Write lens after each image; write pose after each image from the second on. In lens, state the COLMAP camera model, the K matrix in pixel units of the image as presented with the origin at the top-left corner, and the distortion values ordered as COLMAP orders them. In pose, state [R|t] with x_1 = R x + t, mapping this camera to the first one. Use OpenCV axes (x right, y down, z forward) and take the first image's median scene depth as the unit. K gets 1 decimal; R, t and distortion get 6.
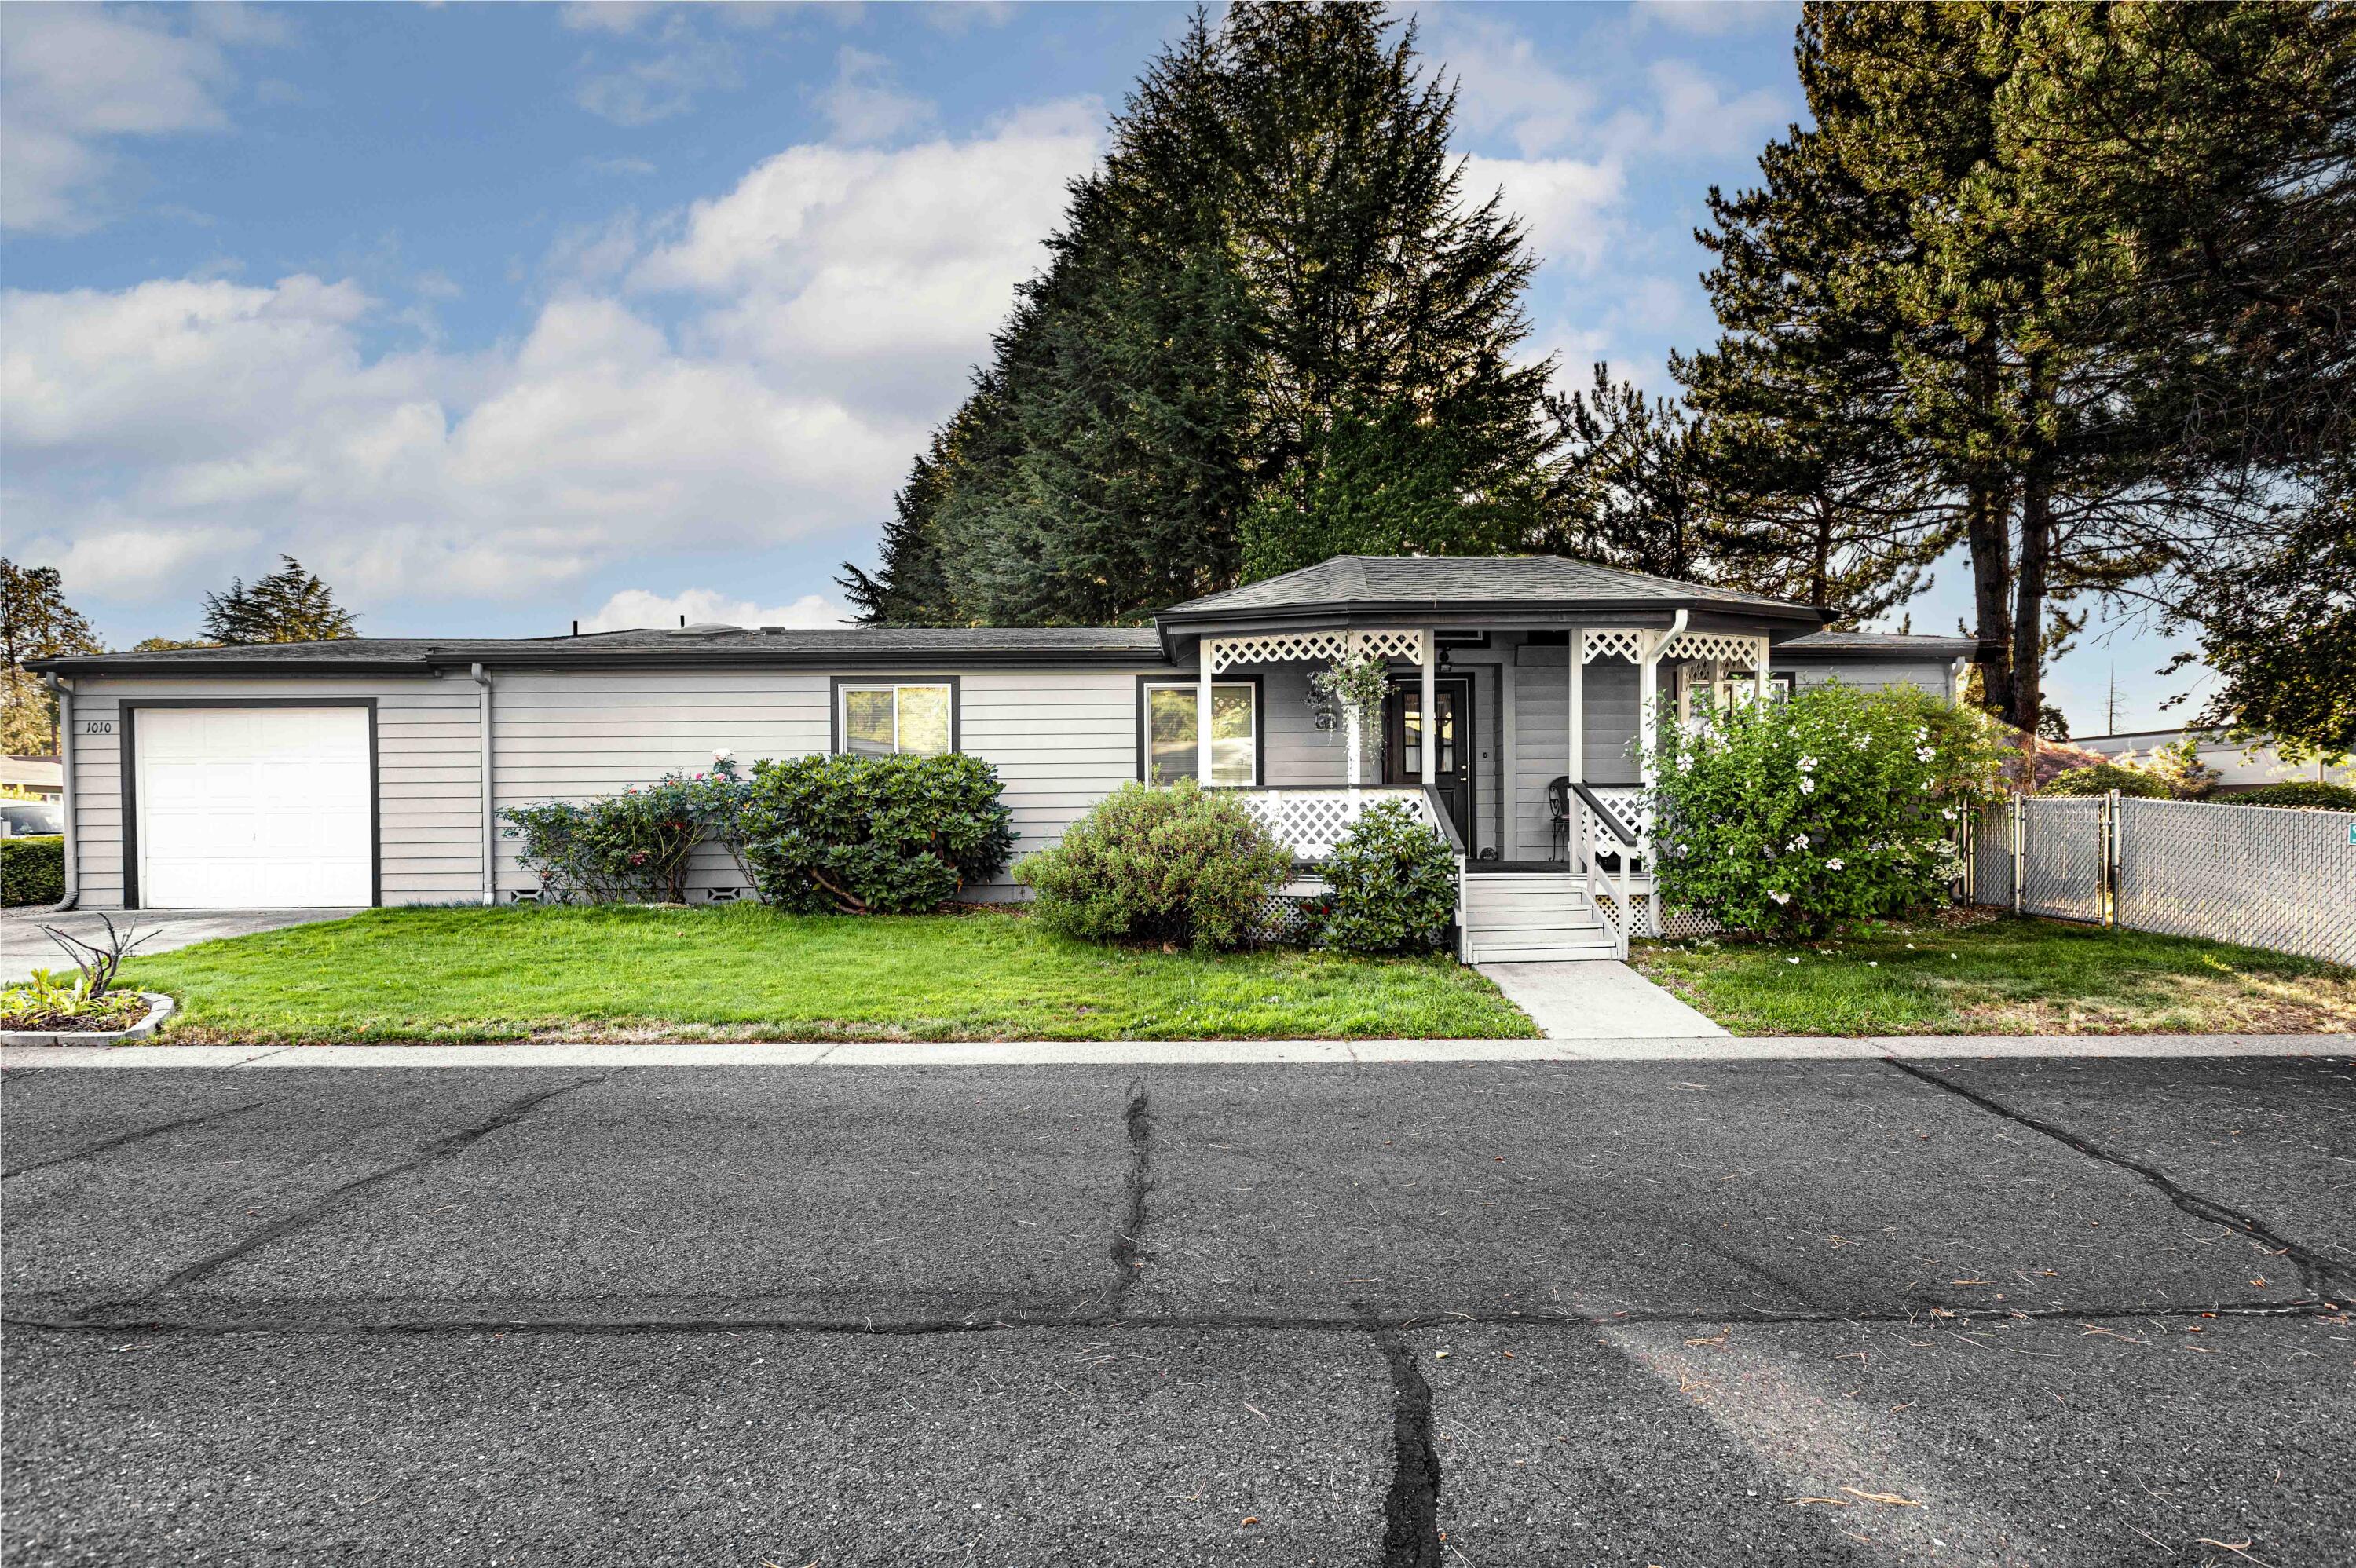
lens RADIAL K [[1120.6, 0, 1186.0], [0, 1120.6, 808.9], [0, 0, 1]] dist [0.004503, 0.000714]
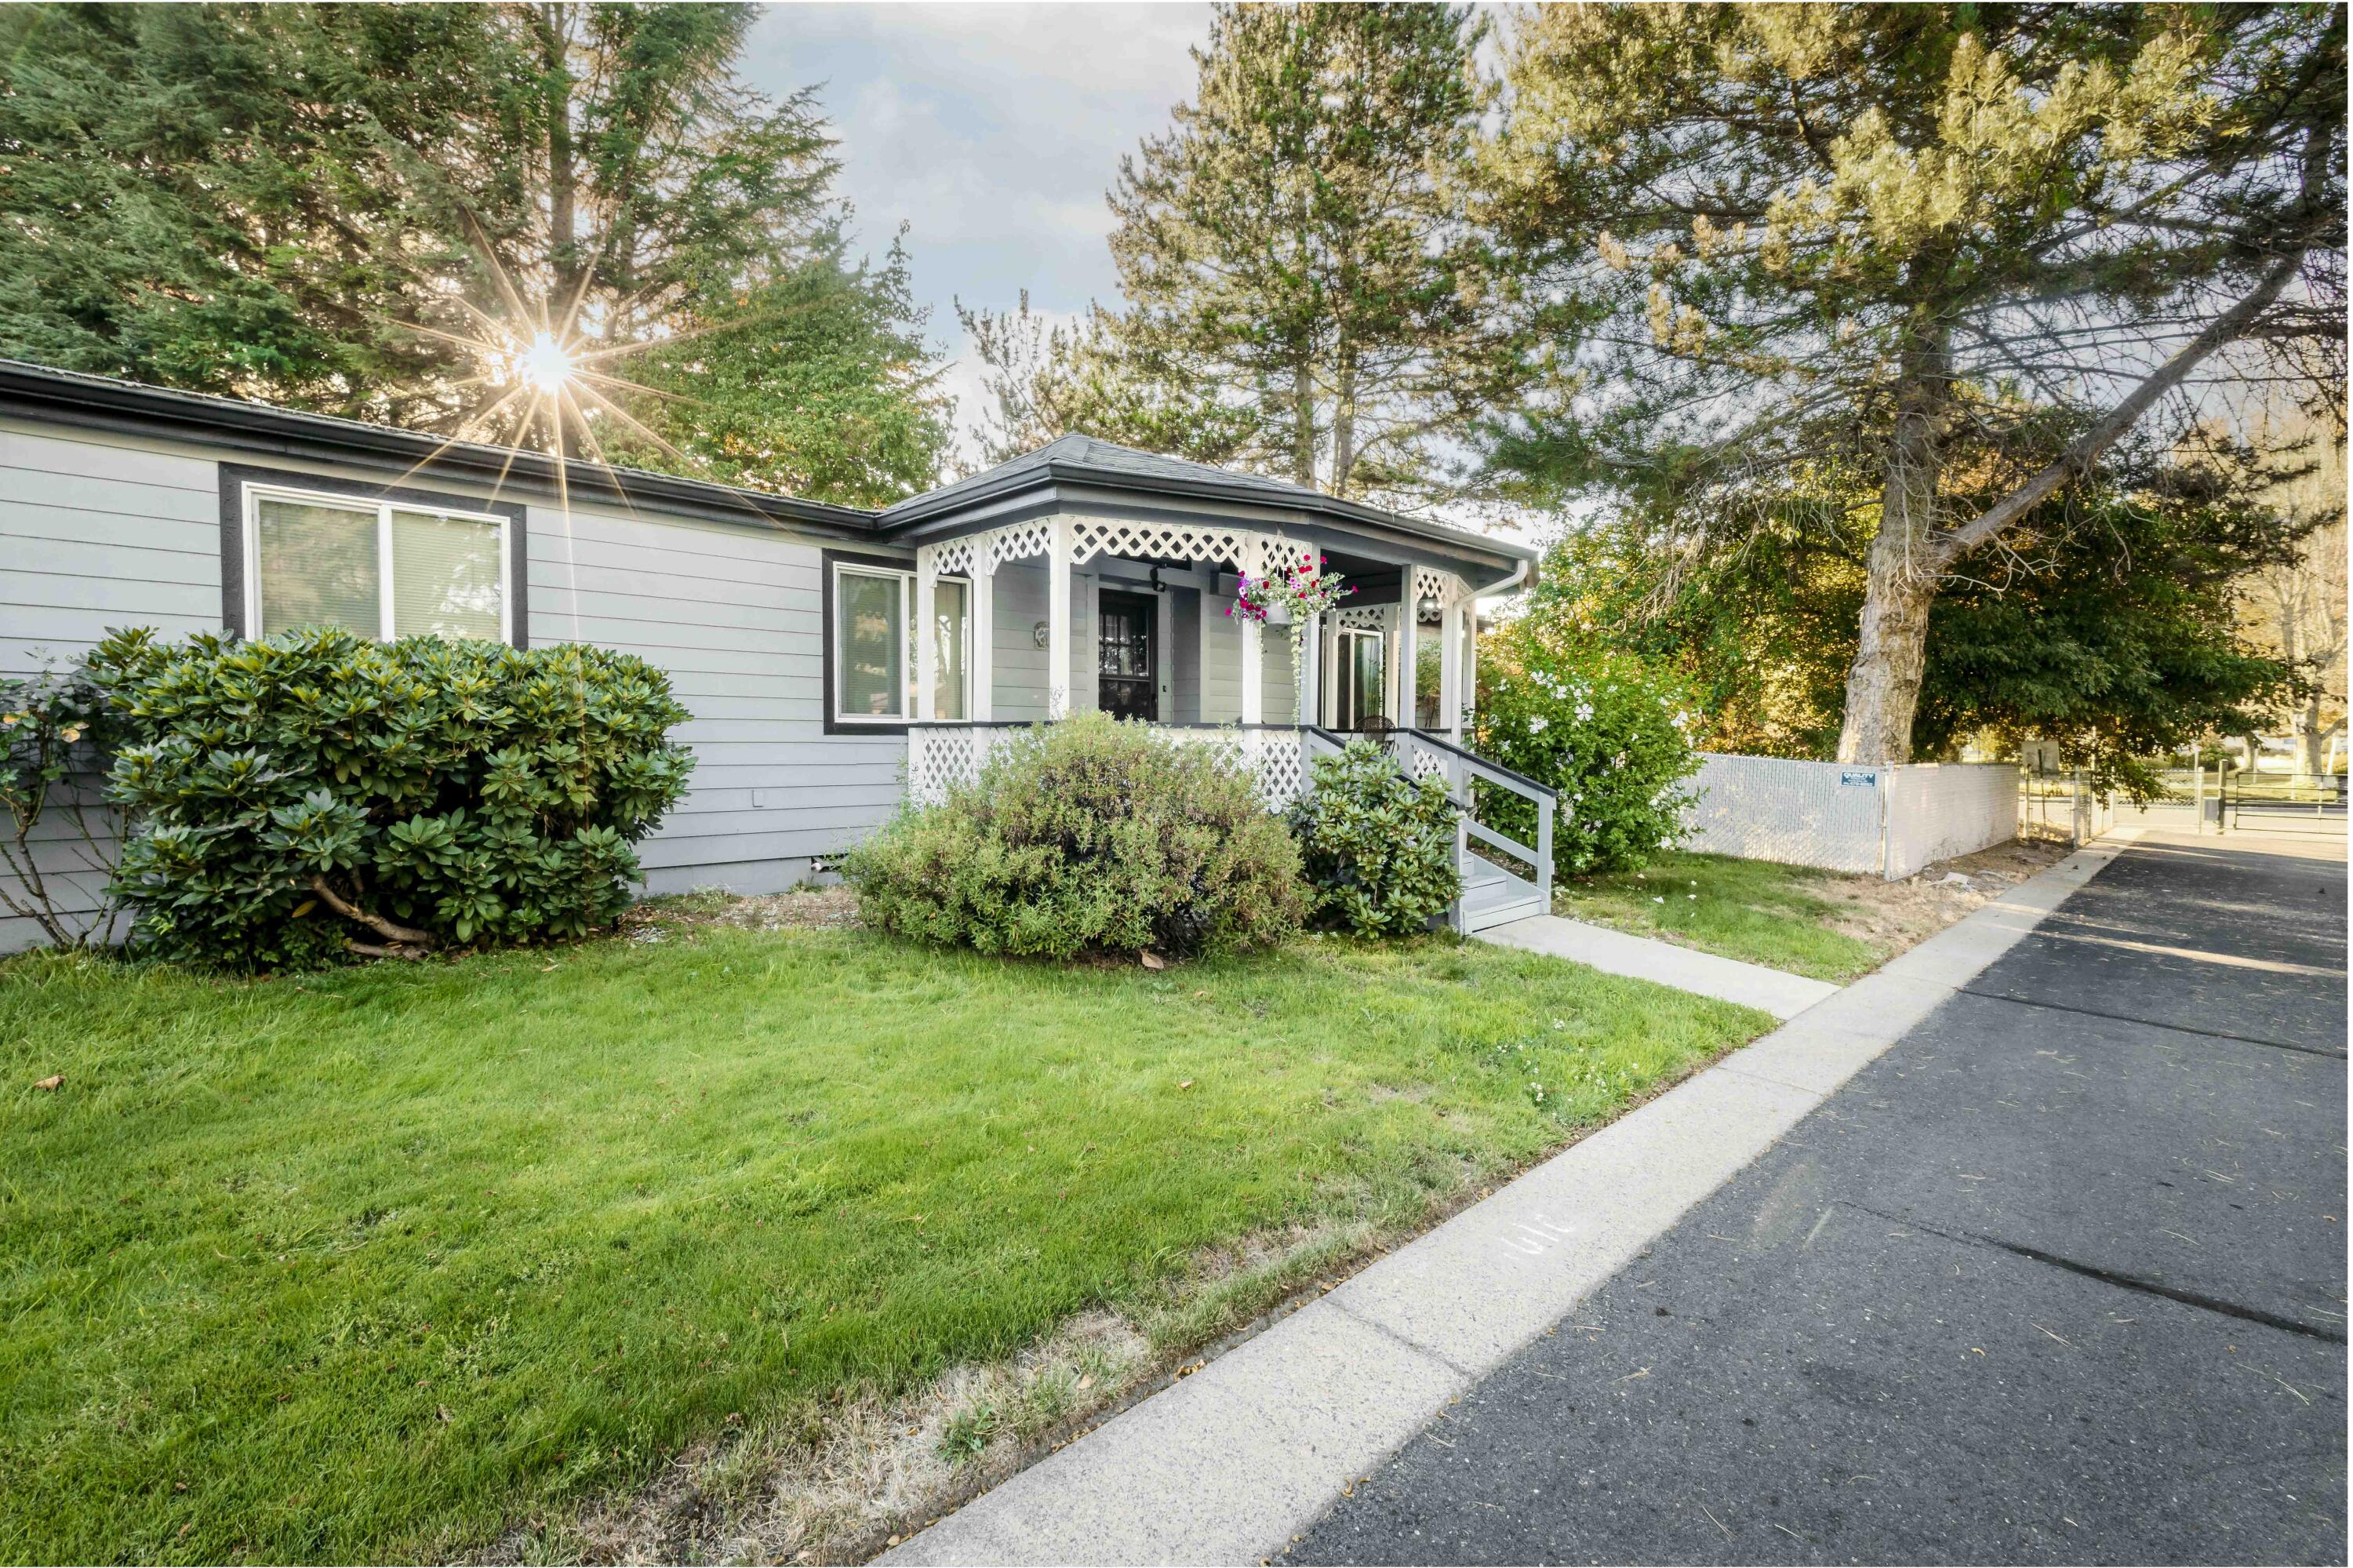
lens RADIAL K [[1058.5, 0, 1192.3], [0, 1058.5, 797.2], [0, 0, 1]] dist [0.000972, -0.000787]
pose [[0.723991, -0.023407, 0.689412, -0.355337], [-0.016053, 0.998582, 0.050763, -0.006647], [-0.689622, -0.047819, 0.722589, 0.413347]]
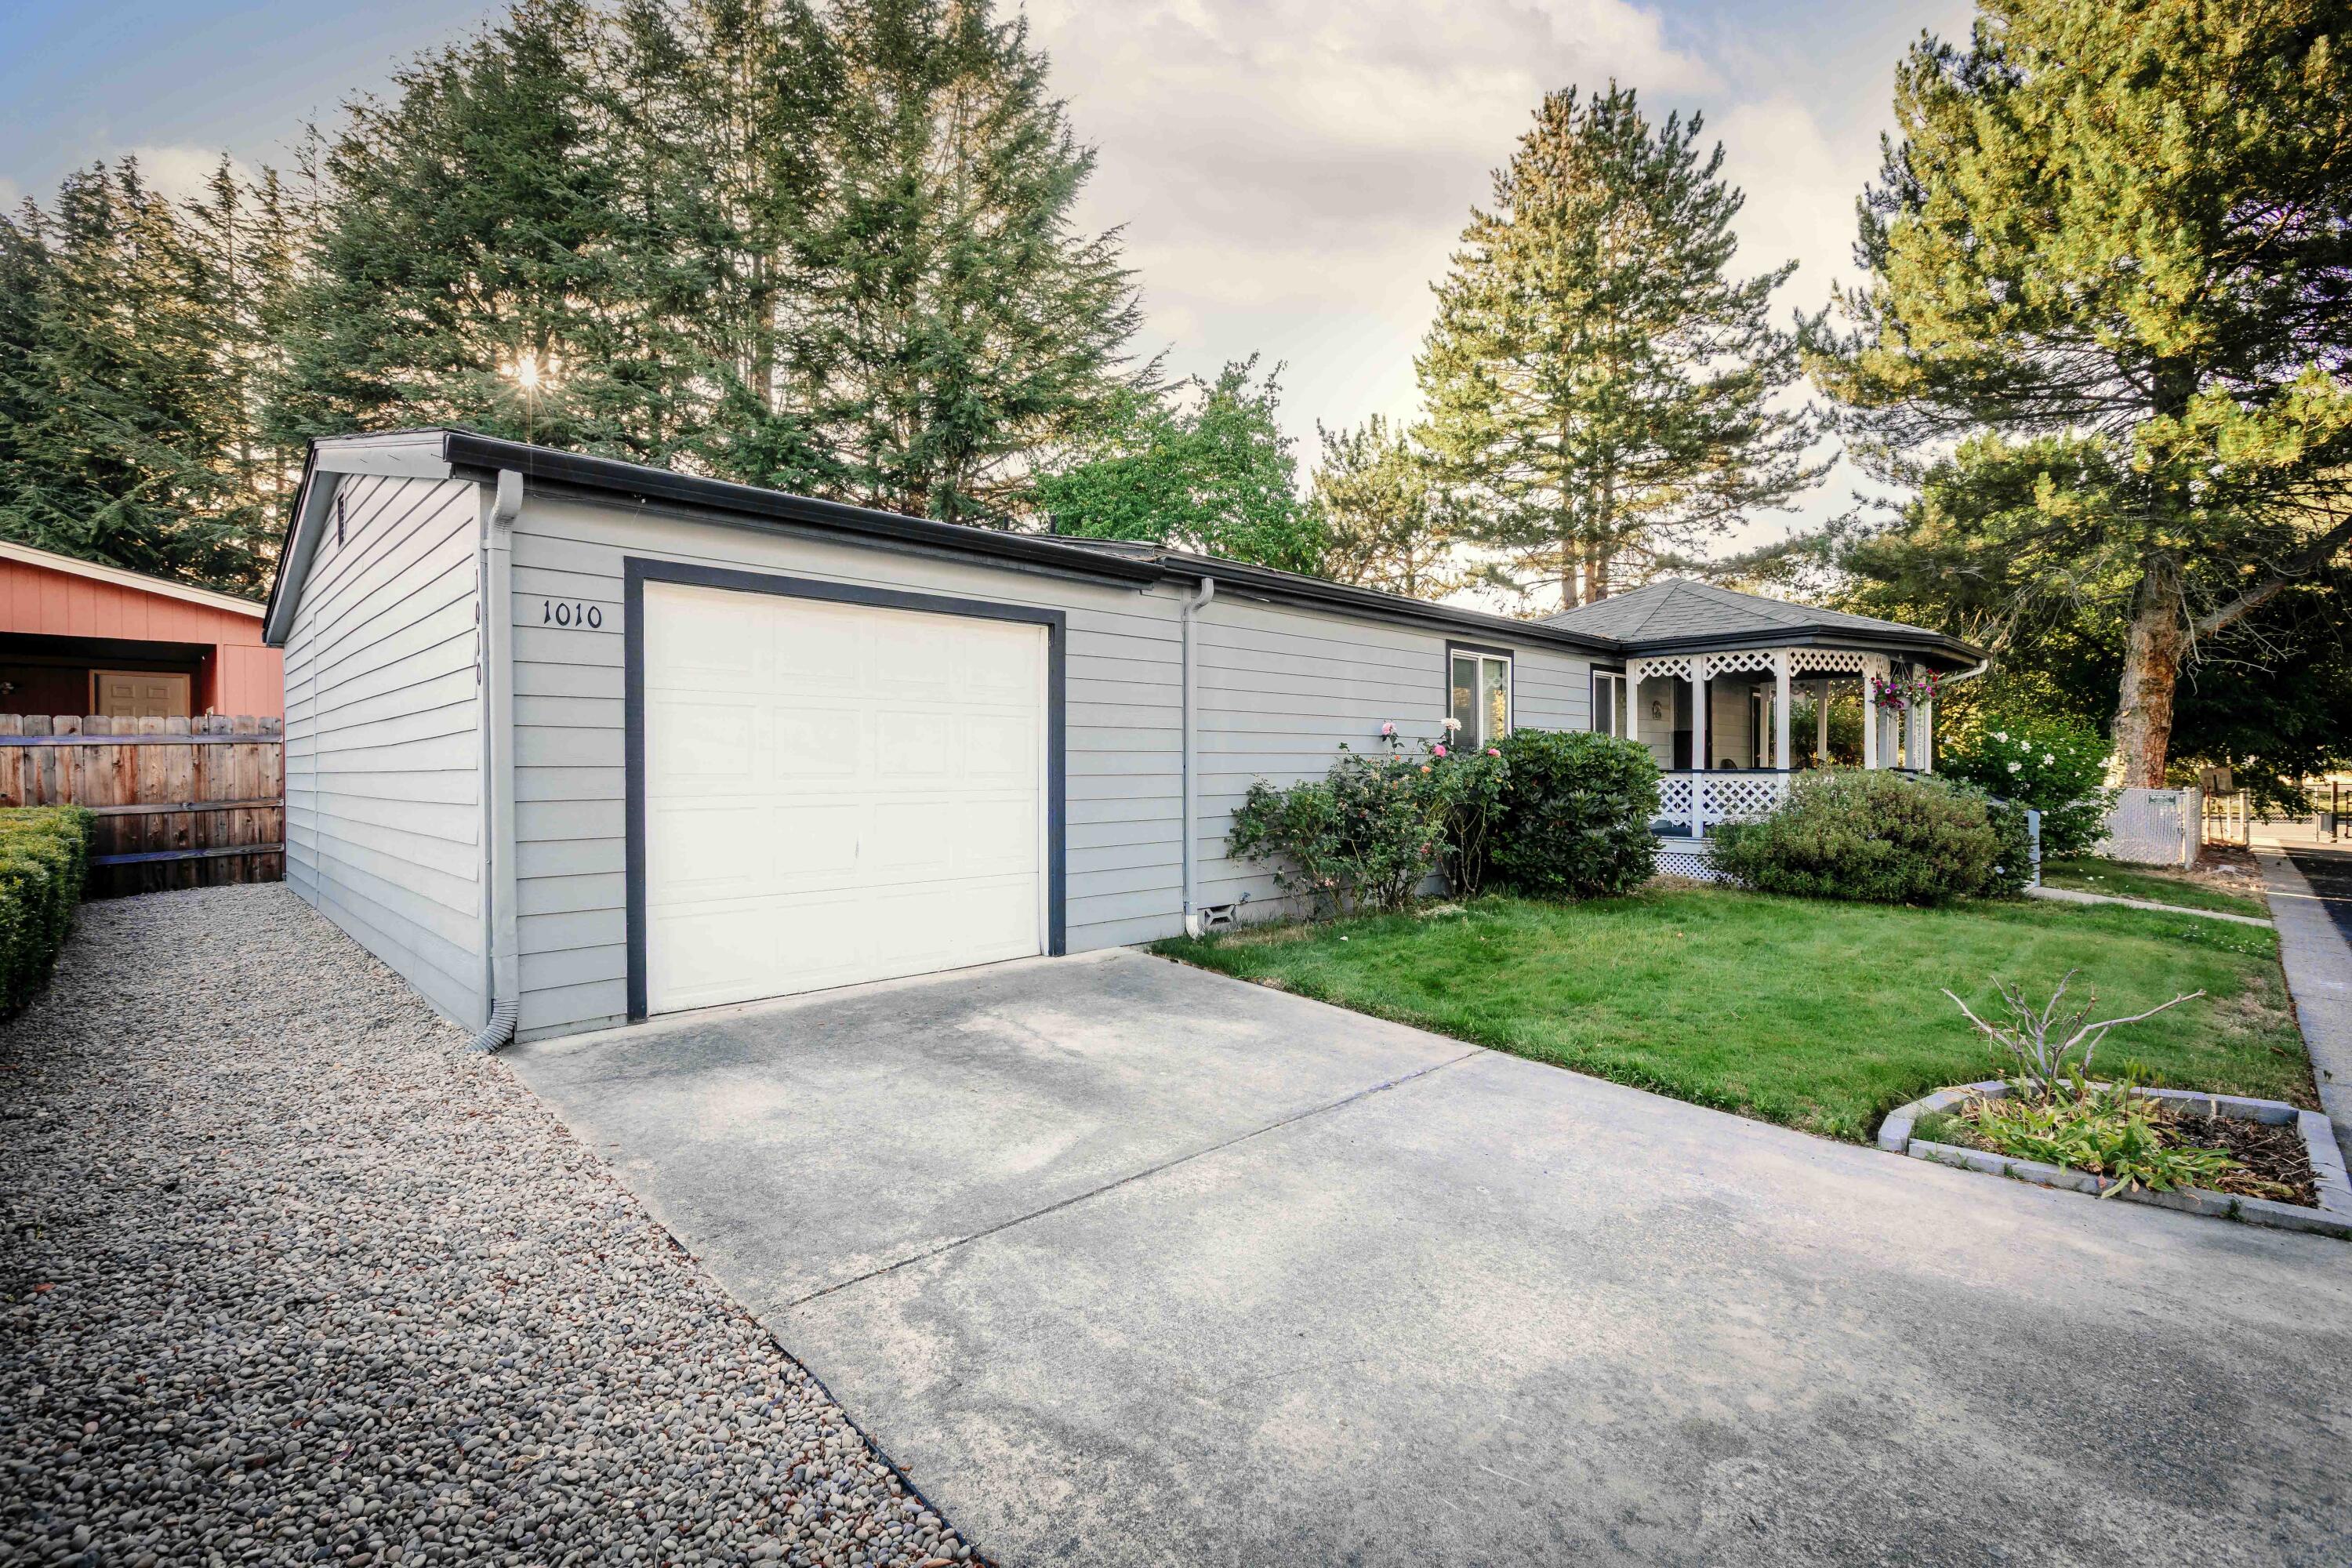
lens RADIAL K [[1058.0, 0, 1189.4], [0, 1058.0, 792.3], [0, 0, 1]] dist [0.000972, -0.000787]
pose [[0.727027, -0.010106, 0.686534, -1.120989], [-0.008662, 0.999677, 0.023889, -0.016022], [-0.686554, -0.023314, 0.726705, 0.560022]]
